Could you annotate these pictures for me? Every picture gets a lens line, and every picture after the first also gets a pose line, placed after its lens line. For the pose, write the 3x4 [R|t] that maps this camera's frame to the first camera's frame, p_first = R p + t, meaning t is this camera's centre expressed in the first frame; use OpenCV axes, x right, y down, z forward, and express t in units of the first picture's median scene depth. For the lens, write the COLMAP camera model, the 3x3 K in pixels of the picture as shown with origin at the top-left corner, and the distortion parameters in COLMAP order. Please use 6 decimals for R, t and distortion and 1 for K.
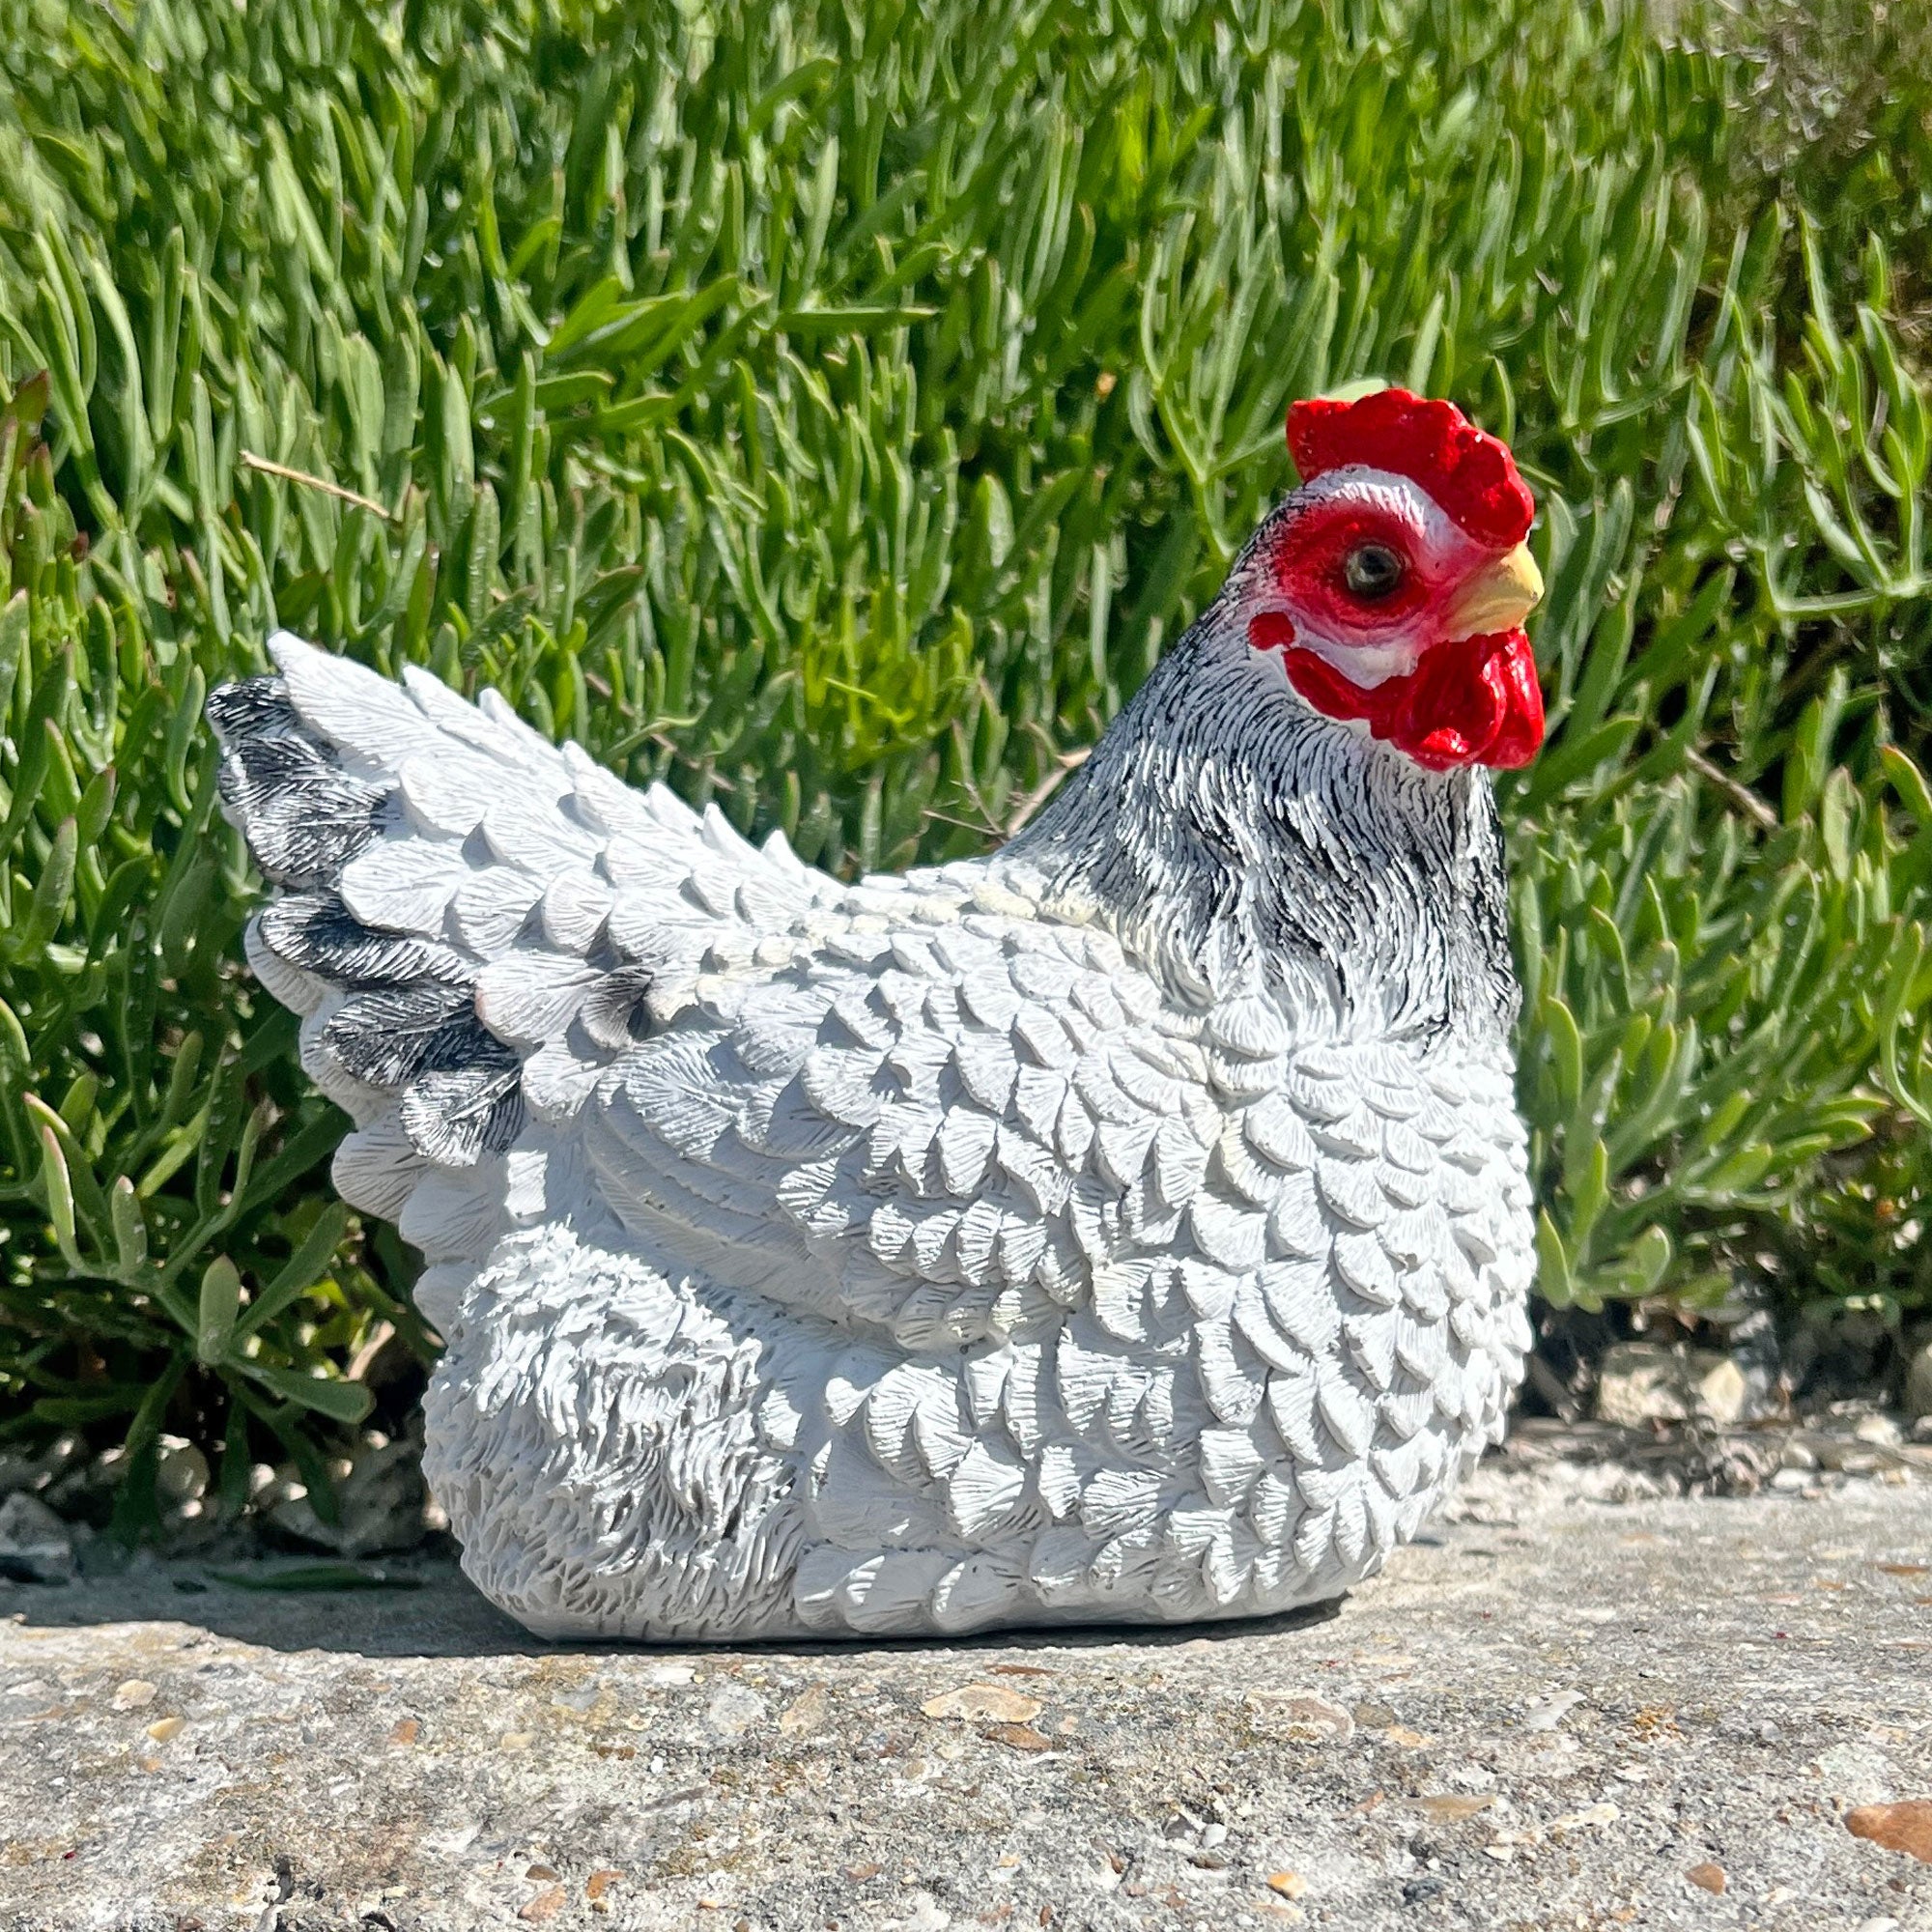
lens RADIAL K [[3322.8, 0, 969.0], [0, 3322.8, 1468.6], [0, 0, 1]] dist [0.213967, -1.002674]
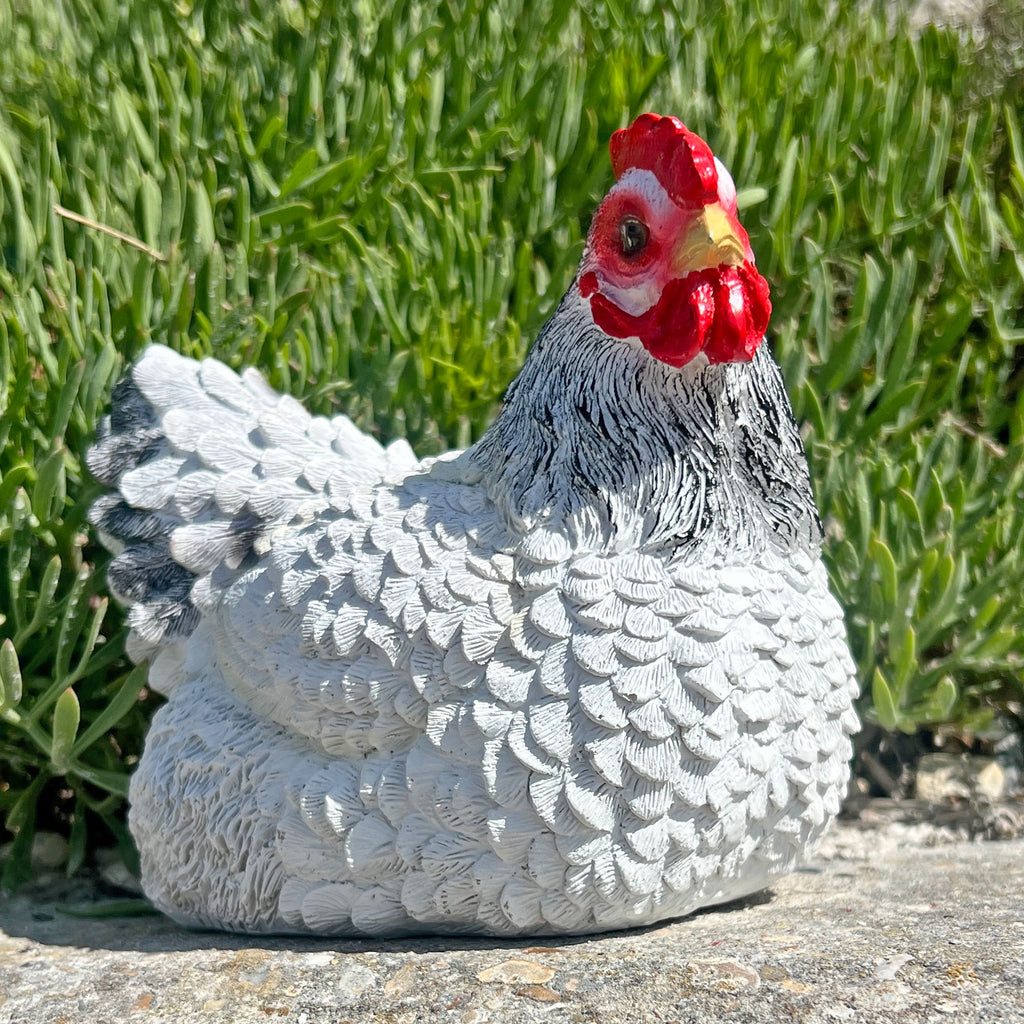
lens RADIAL K [[1761.1, 0, 513.6], [0, 1761.1, 778.4], [0, 0, 1]] dist [0.213967, -1.002674]
pose [[0.906838, 0.017776, -0.421103, 0.401995], [-0.029785, 0.999315, -0.021958, -0.008149], [0.420425, 0.032455, 0.906747, 0.264964]]
